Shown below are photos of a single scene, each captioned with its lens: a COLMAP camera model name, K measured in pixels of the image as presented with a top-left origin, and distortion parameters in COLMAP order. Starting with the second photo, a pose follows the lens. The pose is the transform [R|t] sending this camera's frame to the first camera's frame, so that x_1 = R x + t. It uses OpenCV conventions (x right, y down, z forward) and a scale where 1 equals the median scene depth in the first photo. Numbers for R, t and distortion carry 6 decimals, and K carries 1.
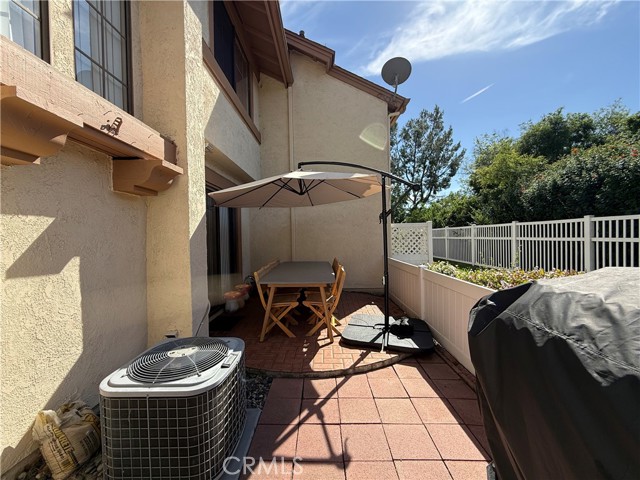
lens RADIAL K [[256.5, 0, 319.1], [0, 256.5, 239.8], [0, 0, 1]] dist [-0.001232, -0.000297]
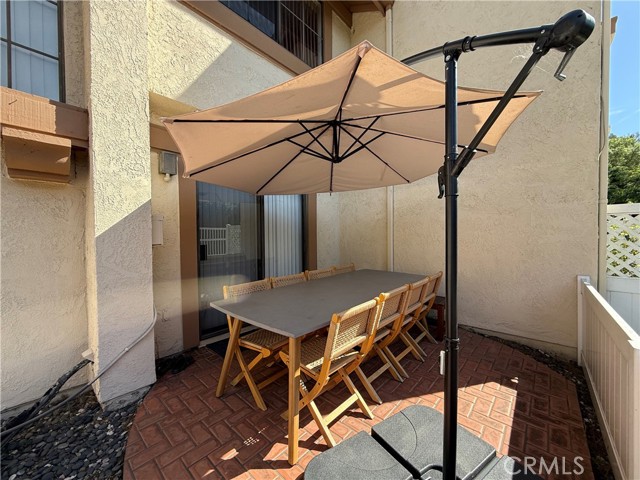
lens RADIAL K [[256.5, 0, 318.8], [0, 256.5, 236.3], [0, 0, 1]] dist [-0.001232, -0.000297]
pose [[0.757762, 0.023882, -0.652093, 0.300990], [-0.018479, 0.999715, 0.015140, -0.012988], [0.652269, 0.000577, 0.757987, 0.544468]]
